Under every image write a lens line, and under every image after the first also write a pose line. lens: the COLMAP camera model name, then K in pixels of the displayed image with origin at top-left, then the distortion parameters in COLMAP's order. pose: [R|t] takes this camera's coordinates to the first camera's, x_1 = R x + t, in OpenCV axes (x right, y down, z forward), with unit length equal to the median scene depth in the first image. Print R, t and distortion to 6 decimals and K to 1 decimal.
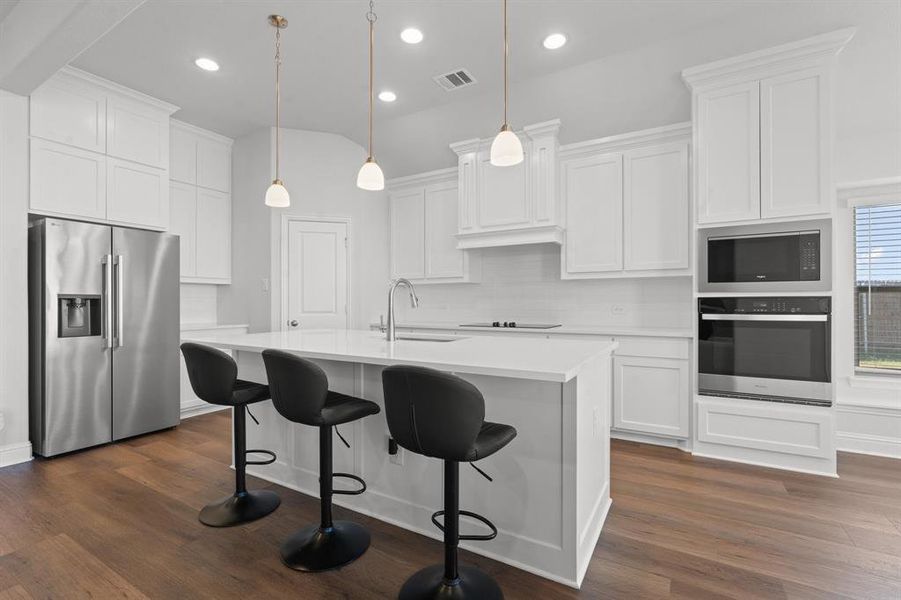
lens RADIAL K [[404.1, 0, 450.5], [0, 404.1, 300.0], [0, 0, 1]] dist [-0.000287, -0.000199]
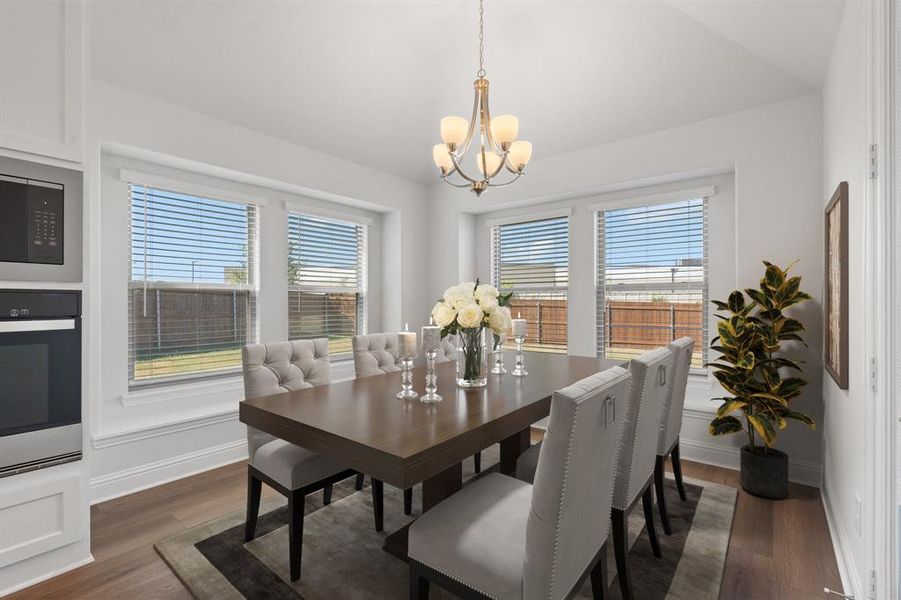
lens RADIAL K [[404.1, 0, 450.5], [0, 404.1, 300.0], [0, 0, 1]] dist [-0.000287, -0.000199]
pose [[0.157030, 0.004324, 0.987584, 0.338215], [-0.003824, 0.999986, -0.003770, 0.005660], [-0.987586, -0.003184, 0.157044, 0.266567]]
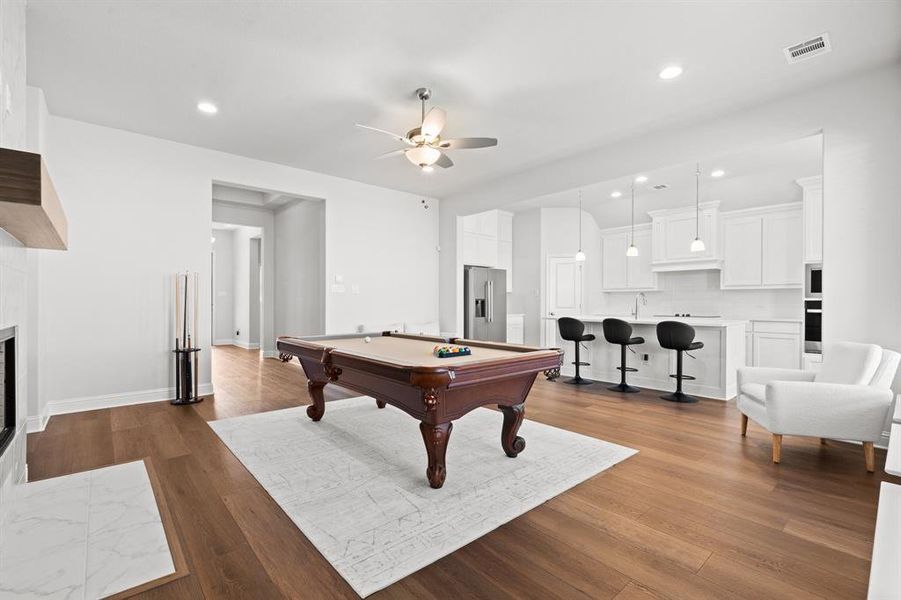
lens RADIAL K [[399.1, 0, 451.2], [0, 399.1, 303.9], [0, 0, 1]] dist [-0.008176, -0.000186]
pose [[0.947429, 0.004202, -0.319939, -0.346961], [-0.000889, 0.999944, 0.010498, -0.008347], [0.319965, -0.009662, 0.947380, -1.247161]]
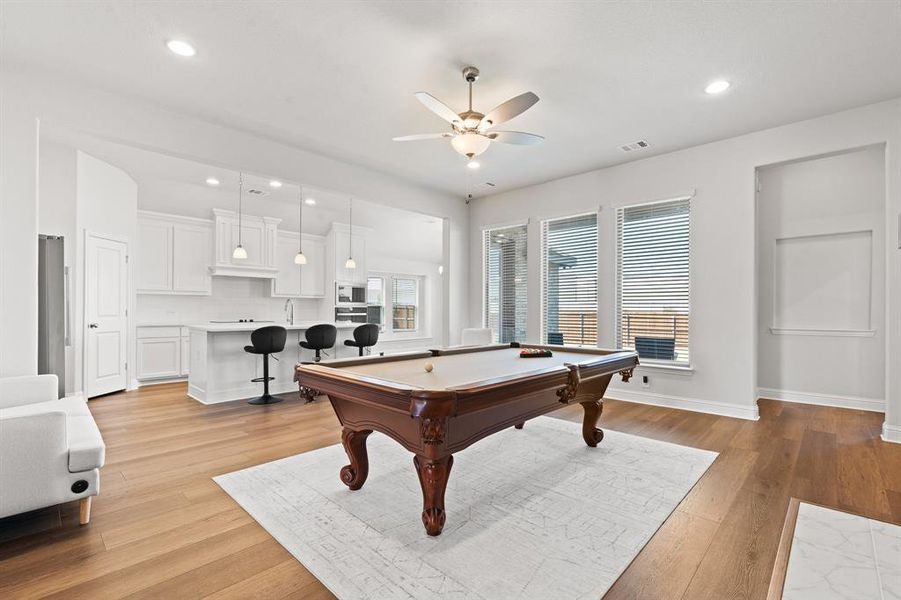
lens RADIAL K [[404.1, 0, 450.5], [0, 404.1, 300.0], [0, 0, 1]] dist [-0.000287, -0.000199]
pose [[0.243545, 0.025110, 0.969565, -1.791883], [-0.011545, 0.999669, -0.022989, -0.001550], [-0.969821, -0.005594, 0.243754, -0.398372]]
